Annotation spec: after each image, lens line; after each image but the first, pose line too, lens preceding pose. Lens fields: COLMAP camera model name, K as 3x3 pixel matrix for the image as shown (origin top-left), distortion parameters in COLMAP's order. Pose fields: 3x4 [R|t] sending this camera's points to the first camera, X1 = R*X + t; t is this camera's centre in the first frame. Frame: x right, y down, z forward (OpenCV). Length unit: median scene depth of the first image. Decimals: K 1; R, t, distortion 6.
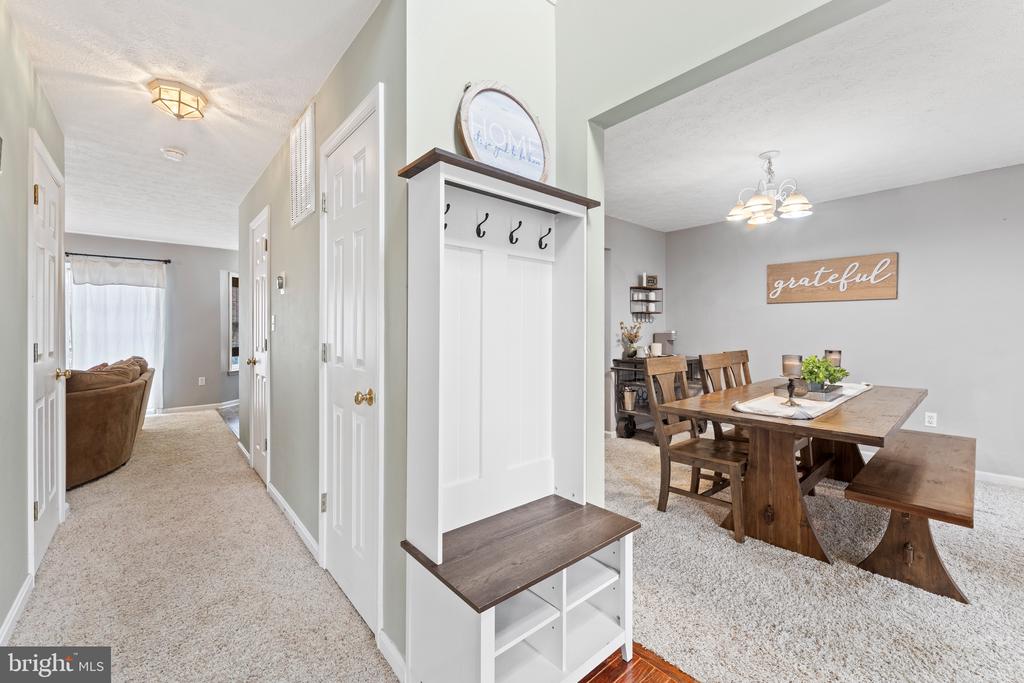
lens RADIAL K [[417.2, 0, 515.8], [0, 417.2, 336.1], [0, 0, 1]] dist [0.000421, 0.000313]
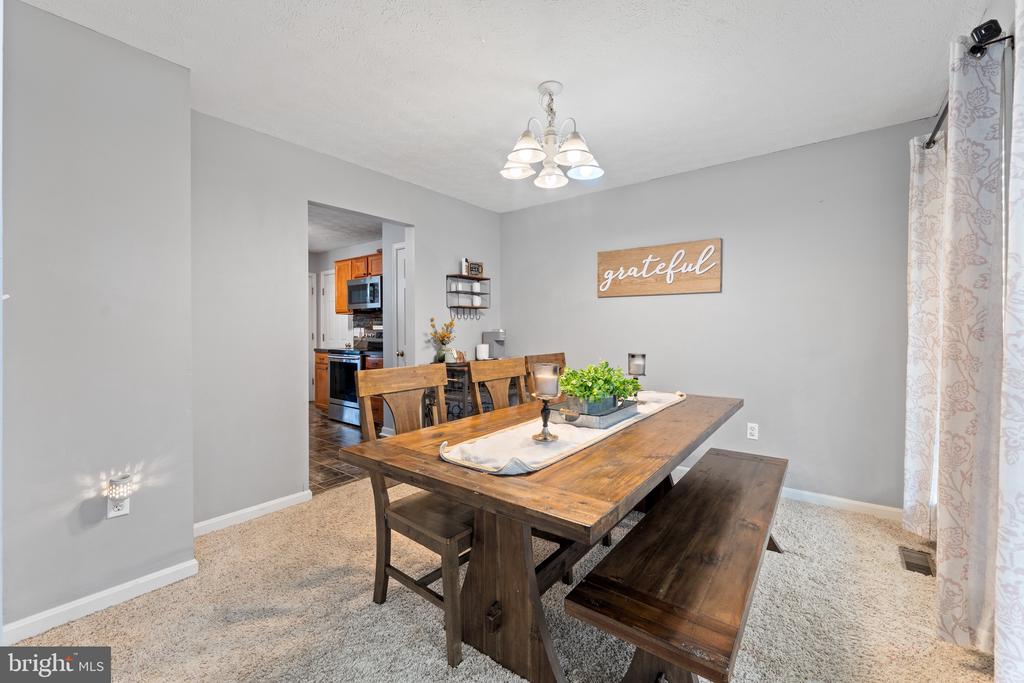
lens RADIAL K [[417.2, 0, 513.2], [0, 417.2, 337.3], [0, 0, 1]] dist [0.000421, 0.000313]
pose [[0.980752, -0.002146, 0.195247, 0.289448], [0.001132, 0.999985, 0.005306, -0.000889], [-0.195255, -0.004983, 0.980740, 0.211977]]
